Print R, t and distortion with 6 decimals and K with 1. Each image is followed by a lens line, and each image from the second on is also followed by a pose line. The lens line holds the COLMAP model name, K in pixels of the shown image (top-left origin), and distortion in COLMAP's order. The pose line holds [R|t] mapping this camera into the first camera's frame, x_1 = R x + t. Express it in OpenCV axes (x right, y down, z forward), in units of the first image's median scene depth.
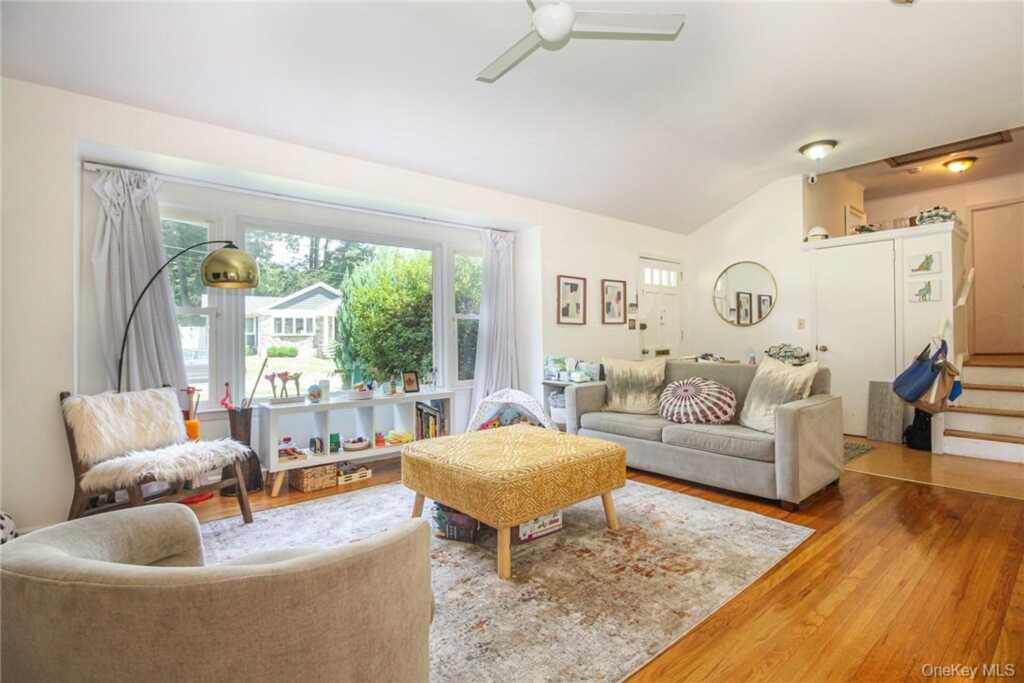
lens RADIAL K [[484.2, 0, 516.4], [0, 484.2, 340.7], [0, 0, 1]] dist [-0.013099, -0.001490]
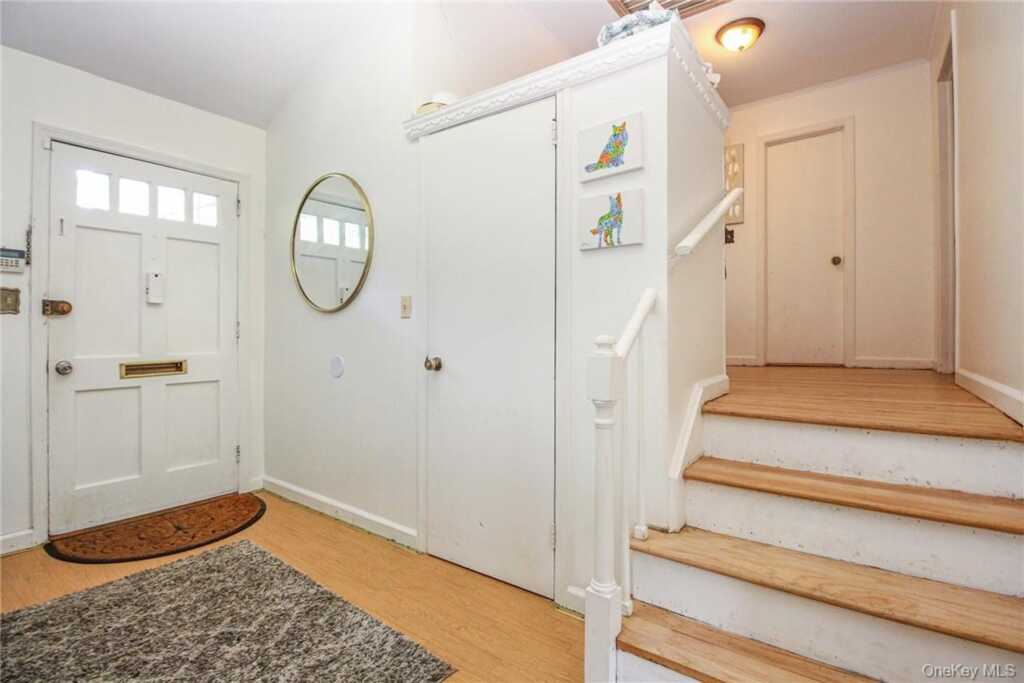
lens RADIAL K [[484.2, 0, 509.7], [0, 484.2, 335.6], [0, 0, 1]] dist [-0.013099, -0.001490]
pose [[0.973640, 0.007826, 0.227955, 0.667252], [-0.008864, 0.999954, 0.003530, -0.012829], [-0.227917, -0.005458, 0.973665, 0.625520]]
